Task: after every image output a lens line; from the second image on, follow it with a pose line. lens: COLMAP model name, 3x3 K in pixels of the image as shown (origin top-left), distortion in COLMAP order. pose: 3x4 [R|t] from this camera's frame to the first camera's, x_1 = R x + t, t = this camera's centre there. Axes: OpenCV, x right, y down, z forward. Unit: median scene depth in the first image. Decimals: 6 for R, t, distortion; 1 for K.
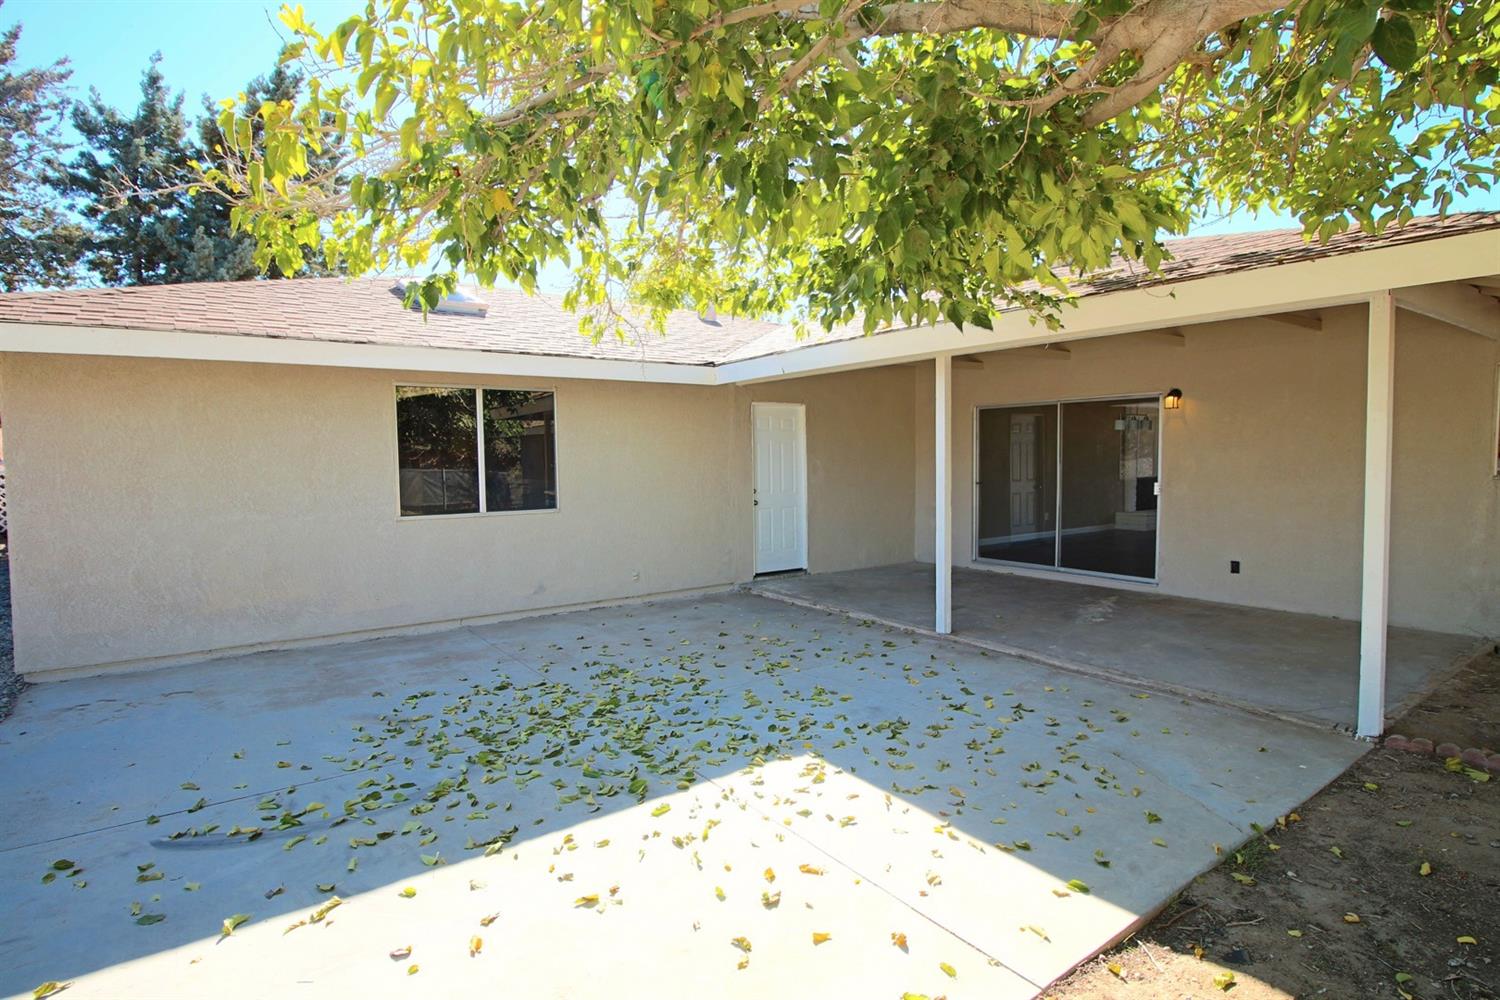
lens RADIAL K [[773.3, 0, 761.5], [0, 773.3, 496.3], [0, 0, 1]] dist [-0.009515, -0.008383]
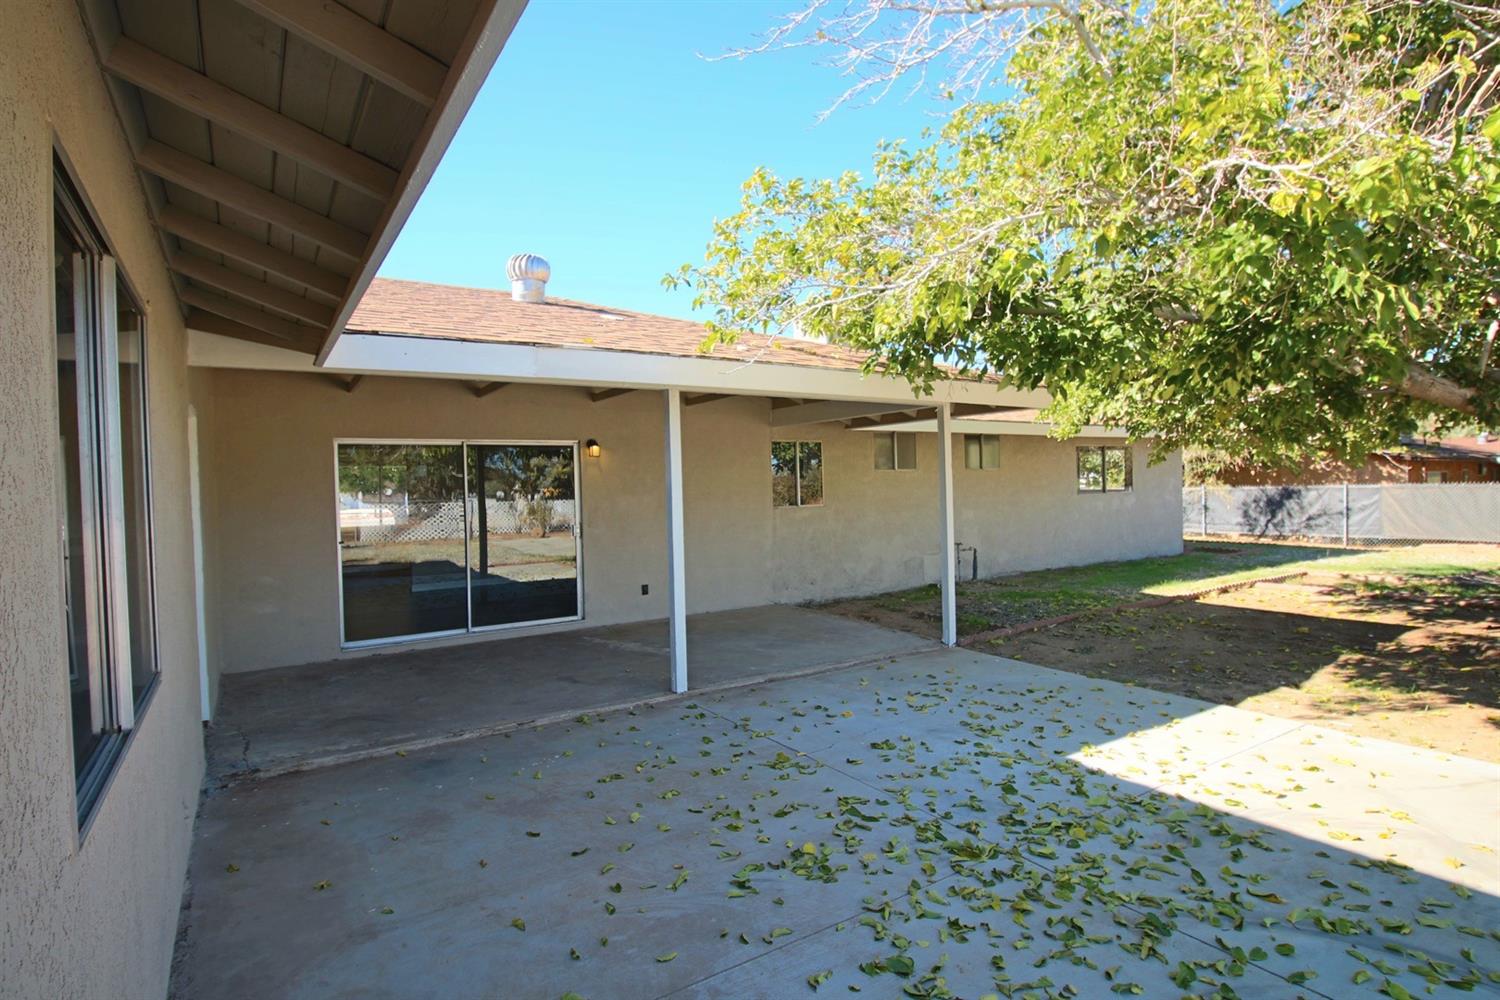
lens RADIAL K [[773.3, 0, 757.8], [0, 773.3, 499.8], [0, 0, 1]] dist [-0.009515, -0.008383]
pose [[0.058016, -0.010762, 0.998258, -0.800976], [0.076831, 0.997024, 0.006283, -0.058908], [-0.995355, 0.076332, 0.058671, 0.998190]]
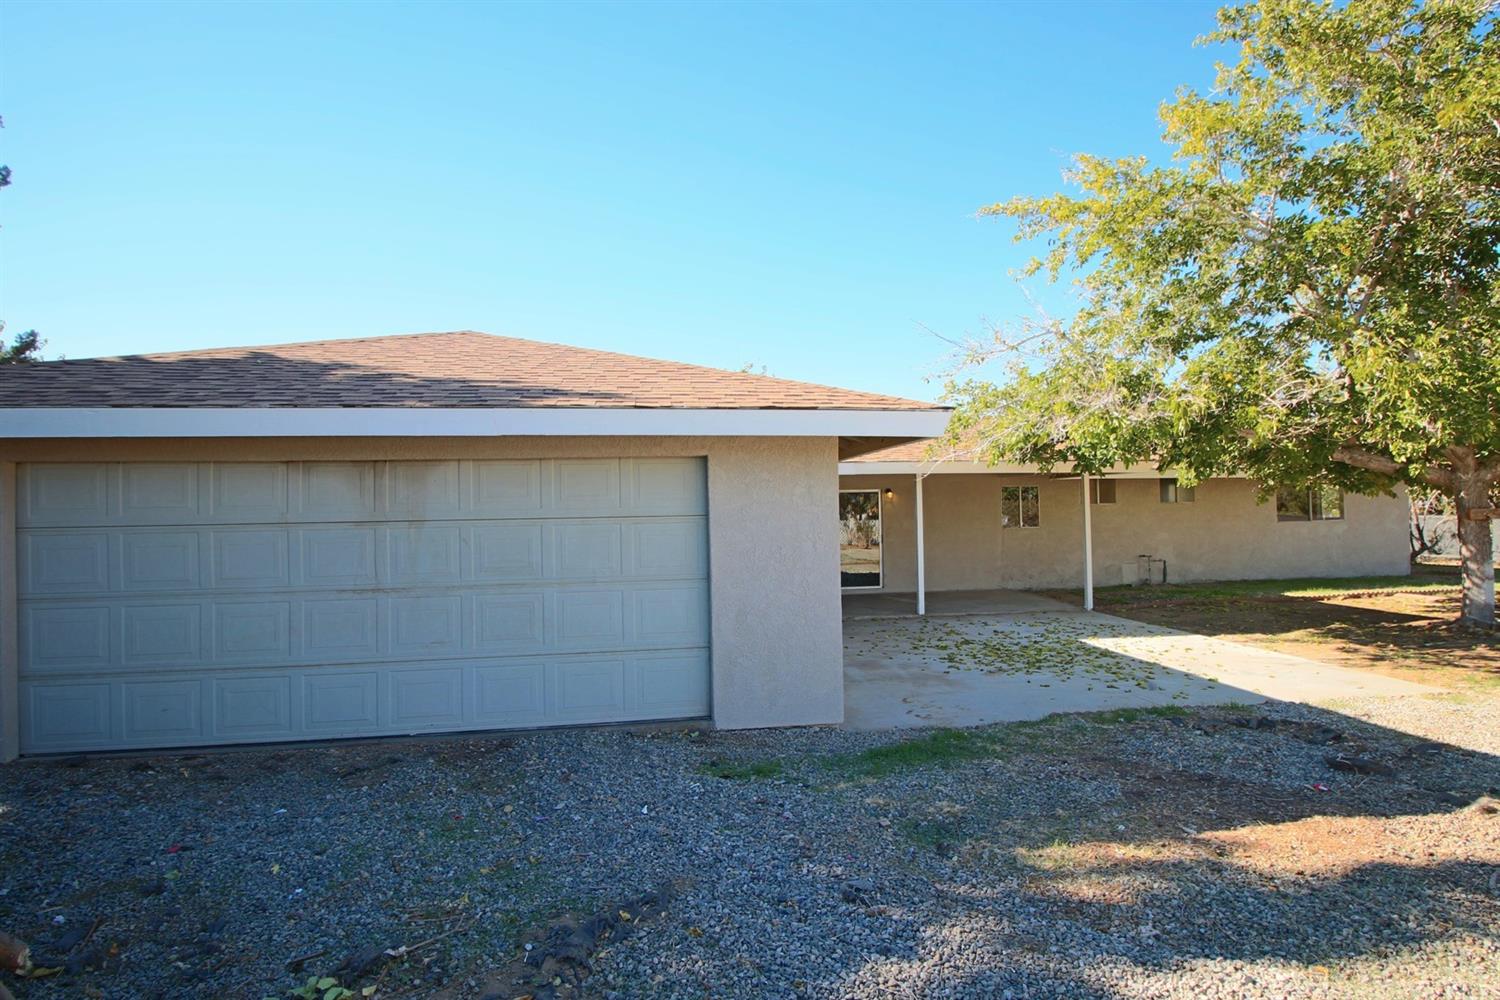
lens RADIAL K [[773.3, 0, 752.0], [0, 773.3, 502.3], [0, 0, 1]] dist [-0.009515, -0.008383]
pose [[0.466754, 0.010947, 0.884320, -2.000532], [0.059776, 0.997246, -0.043895, -0.052284], [-0.882365, 0.073350, 0.464814, 0.540549]]
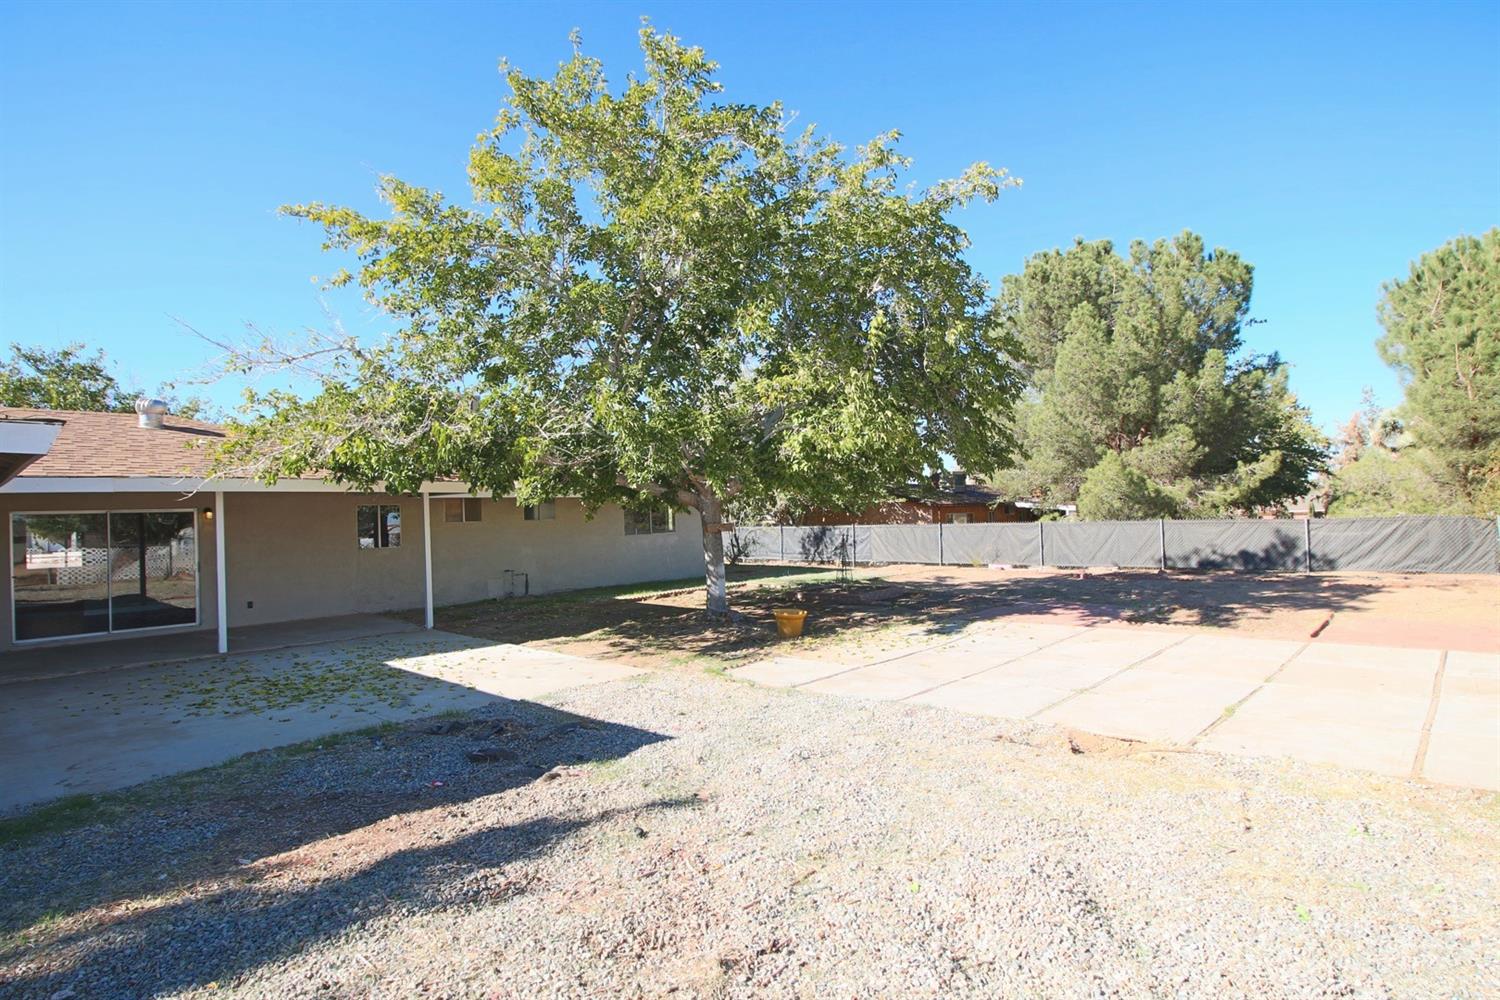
lens RADIAL K [[773.3, 0, 765.7], [0, 773.3, 502.5], [0, 0, 1]] dist [-0.009515, -0.008383]
pose [[-0.193436, 0.028906, 0.980687, -1.970498], [0.084380, 0.996352, -0.012725, -0.035185], [-0.977478, 0.080289, -0.195169, 0.165512]]
